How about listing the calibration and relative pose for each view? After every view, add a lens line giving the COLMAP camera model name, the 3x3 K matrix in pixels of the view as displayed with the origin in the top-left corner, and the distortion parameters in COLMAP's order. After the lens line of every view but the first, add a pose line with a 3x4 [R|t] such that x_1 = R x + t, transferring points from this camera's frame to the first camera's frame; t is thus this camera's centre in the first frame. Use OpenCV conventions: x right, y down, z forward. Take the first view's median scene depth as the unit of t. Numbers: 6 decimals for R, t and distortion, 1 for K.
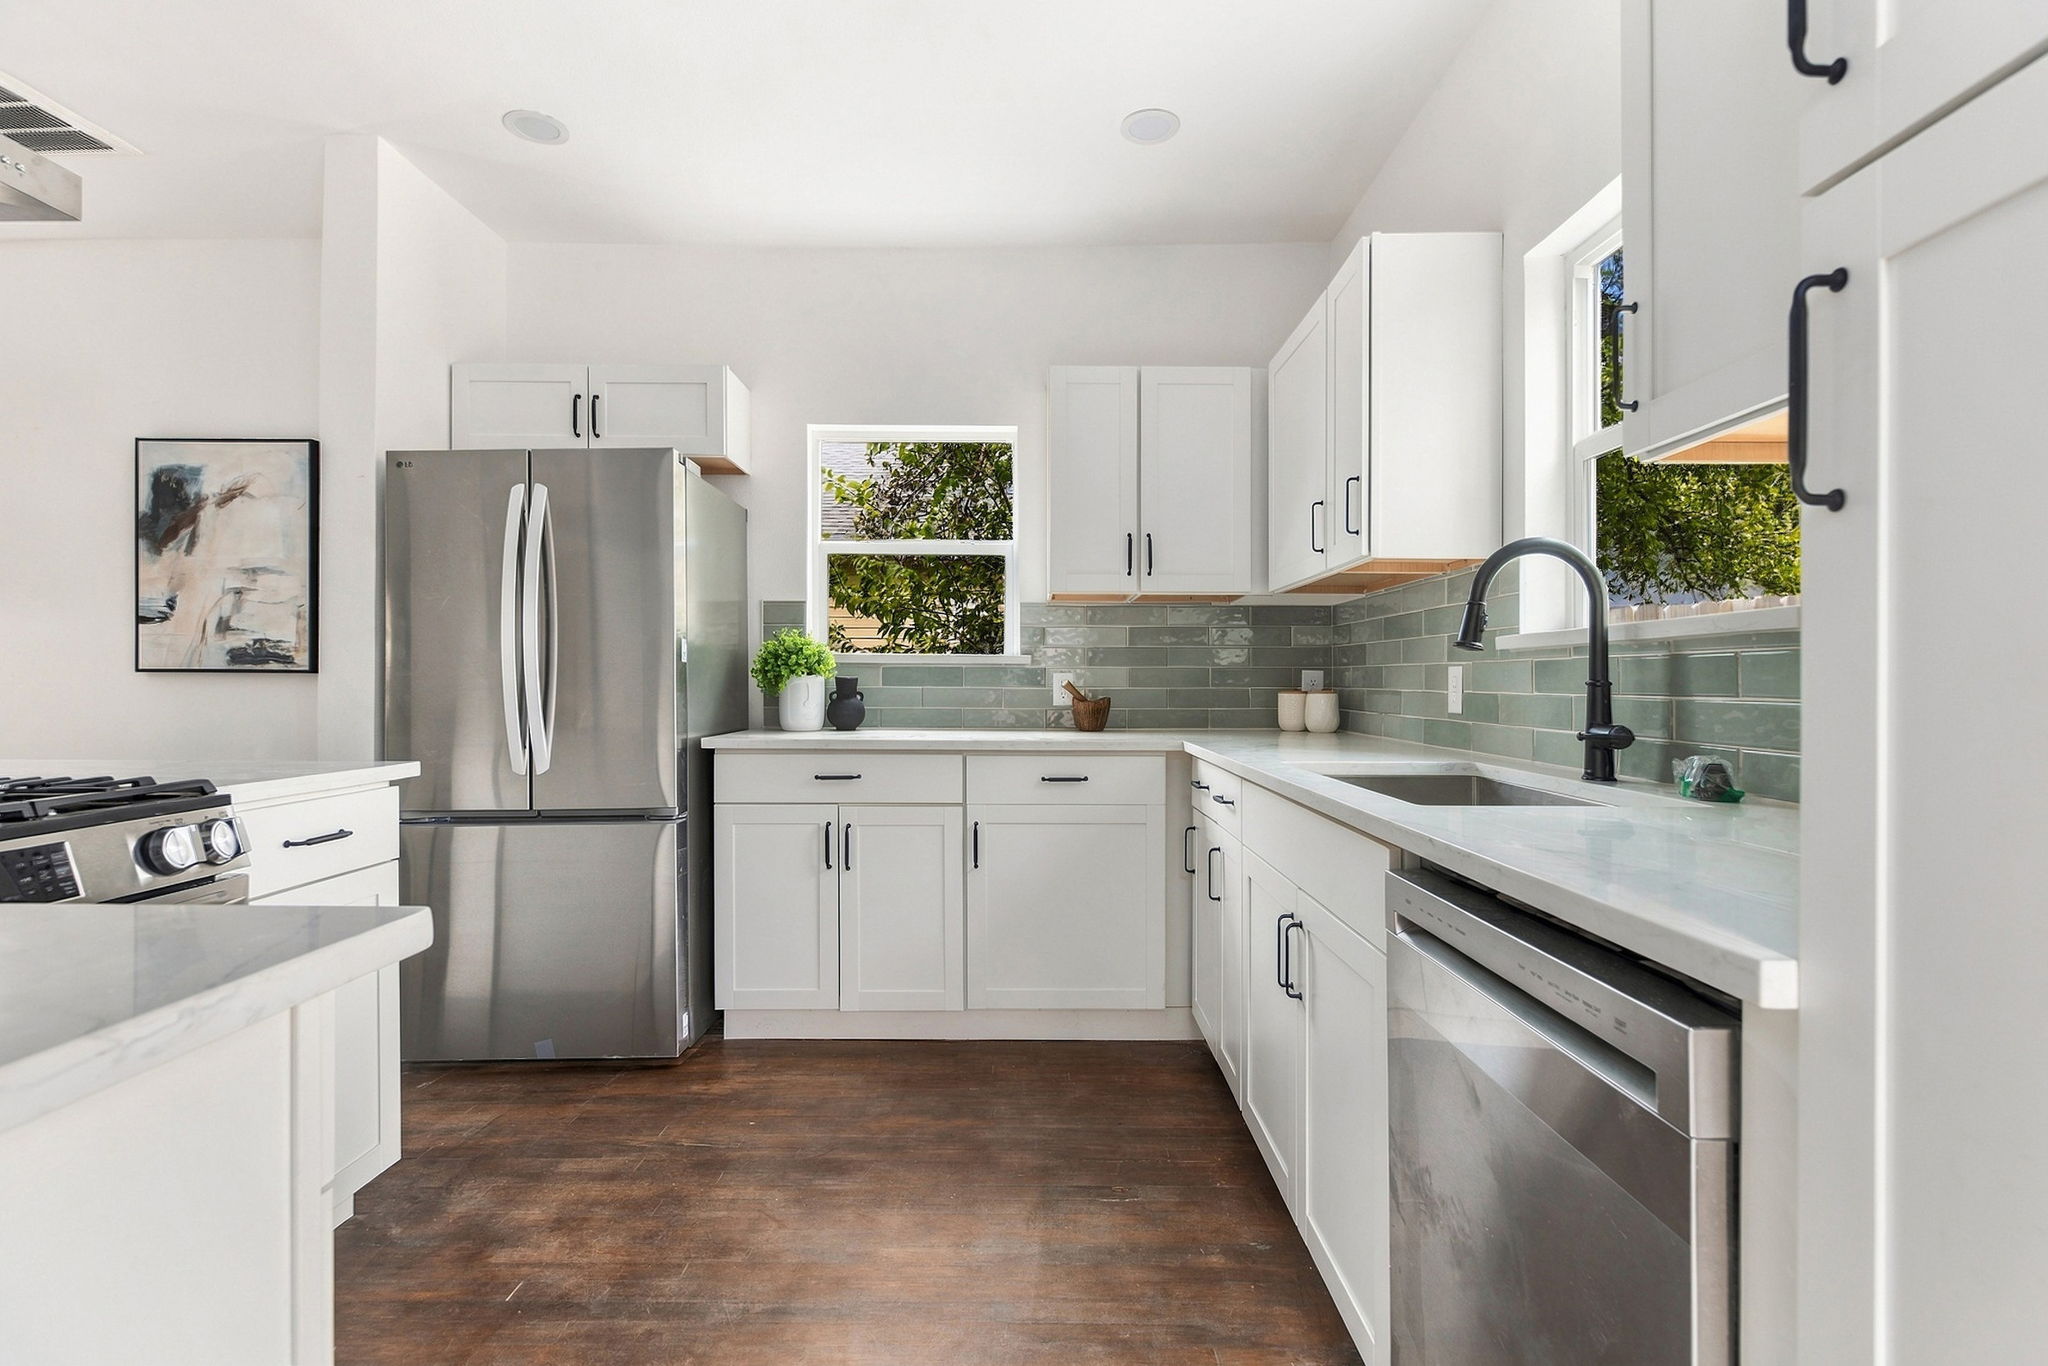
lens RADIAL K [[961.8, 0, 1032.6], [0, 961.8, 683.7], [0, 0, 1]] dist [-0.015214, 0.000091]
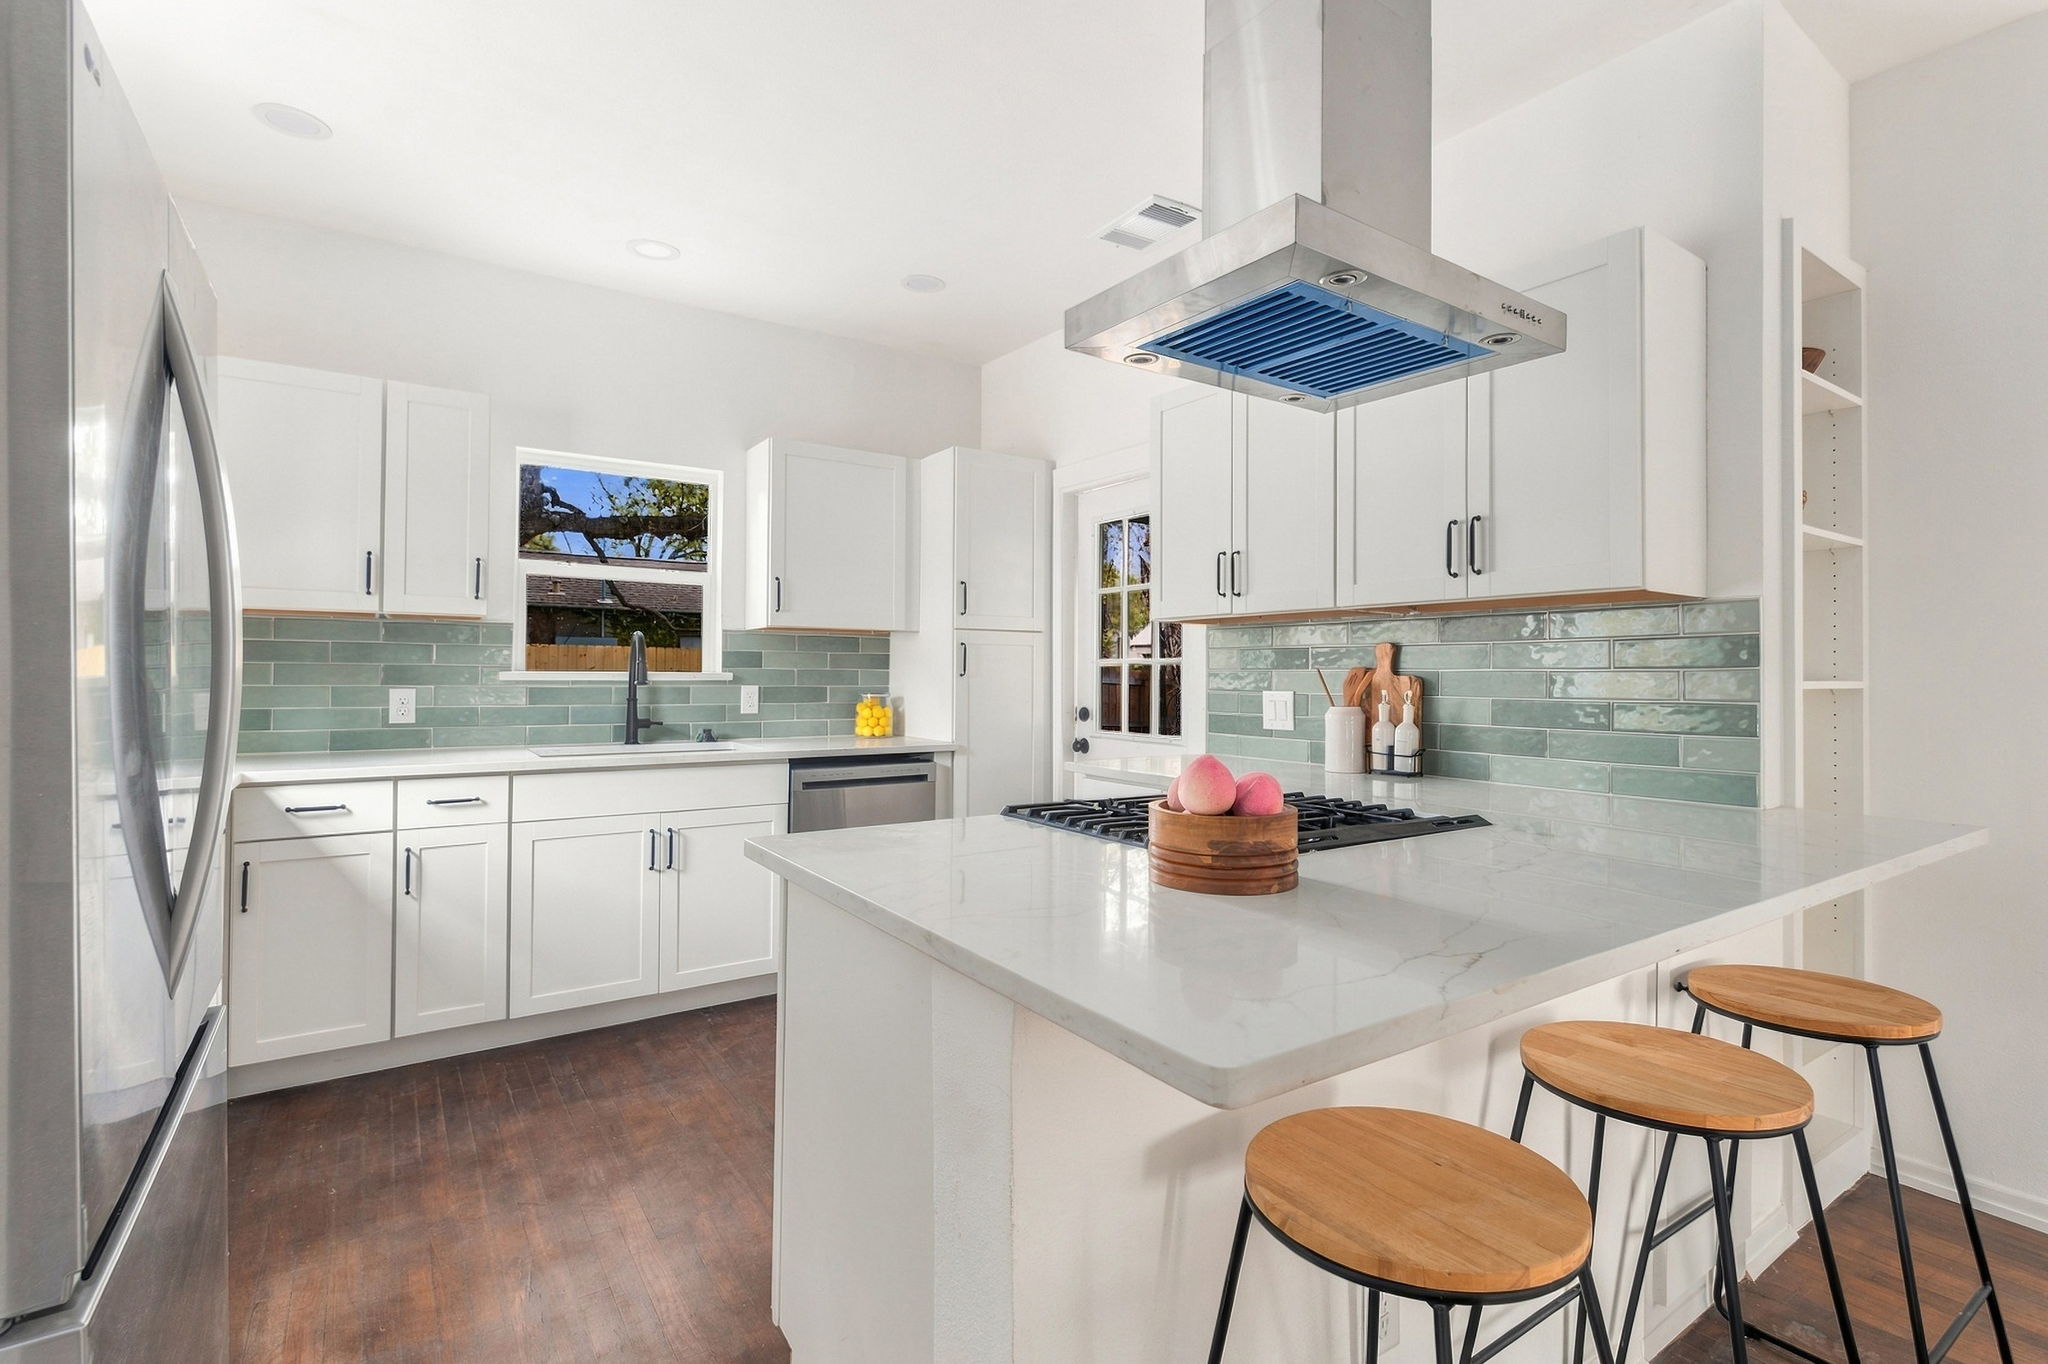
lens RADIAL K [[932.9, 0, 1026.3], [0, 932.9, 659.9], [0, 0, 1]] dist [-0.002313, 0.001110]
pose [[-0.563955, 0.006236, 0.825782, -0.837983], [-0.009240, 0.999861, -0.013861, -0.034897], [-0.825754, -0.015447, -0.563819, 0.735786]]
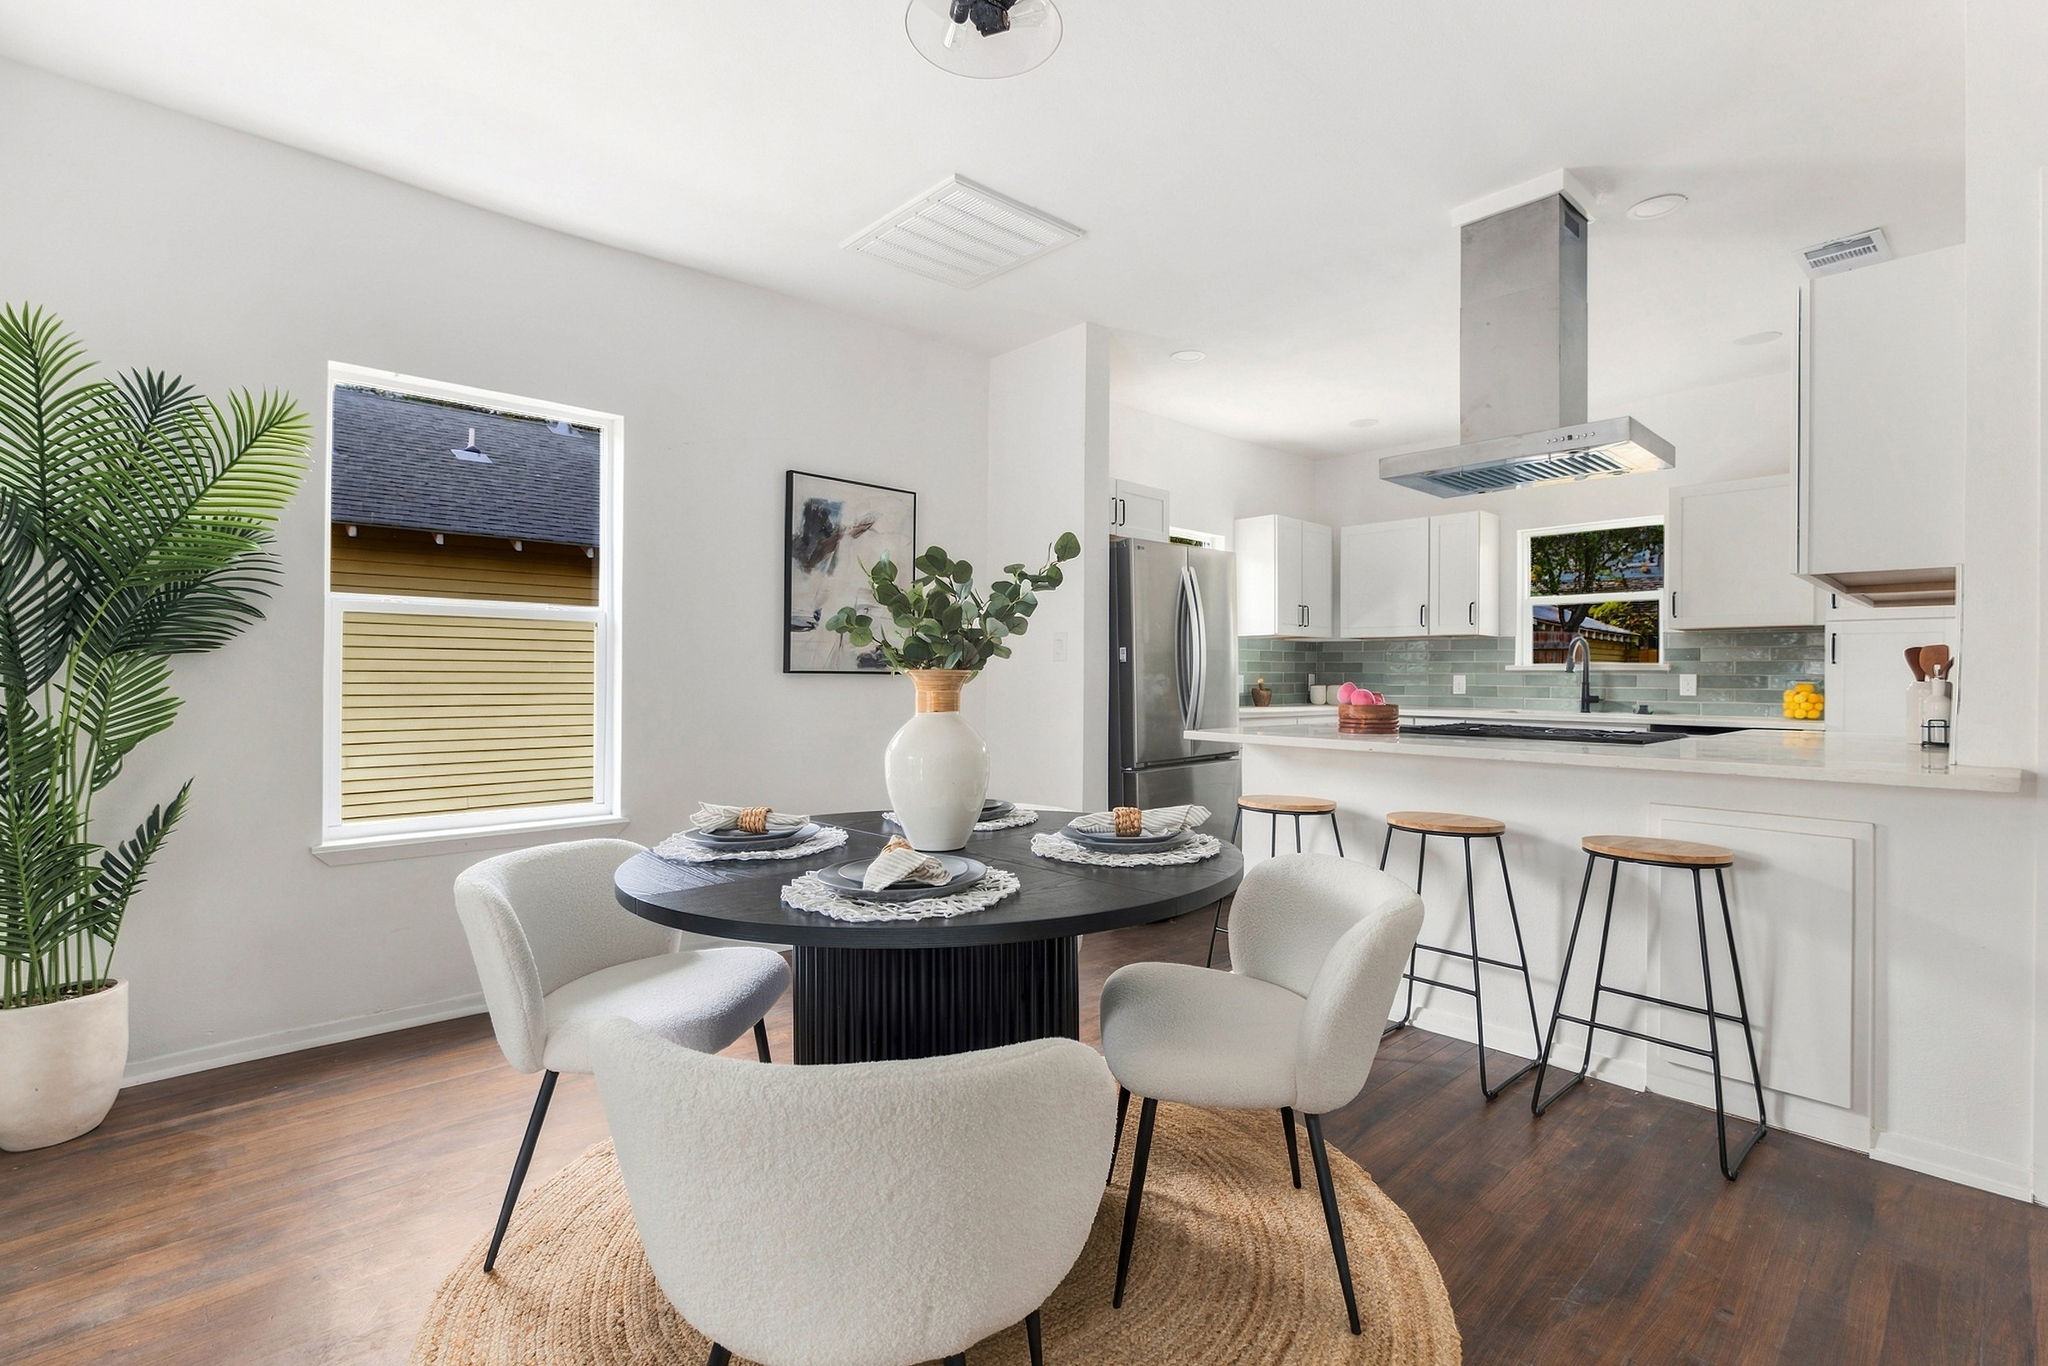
lens RADIAL K [[932.9, 0, 1041.7], [0, 932.9, 673.2], [0, 0, 1]] dist [-0.002313, 0.001110]
pose [[0.734149, 0.002708, 0.678984, -1.488432], [-0.004475, 0.999990, 0.000851, -0.014205], [-0.678974, -0.003663, 0.734153, -0.040878]]
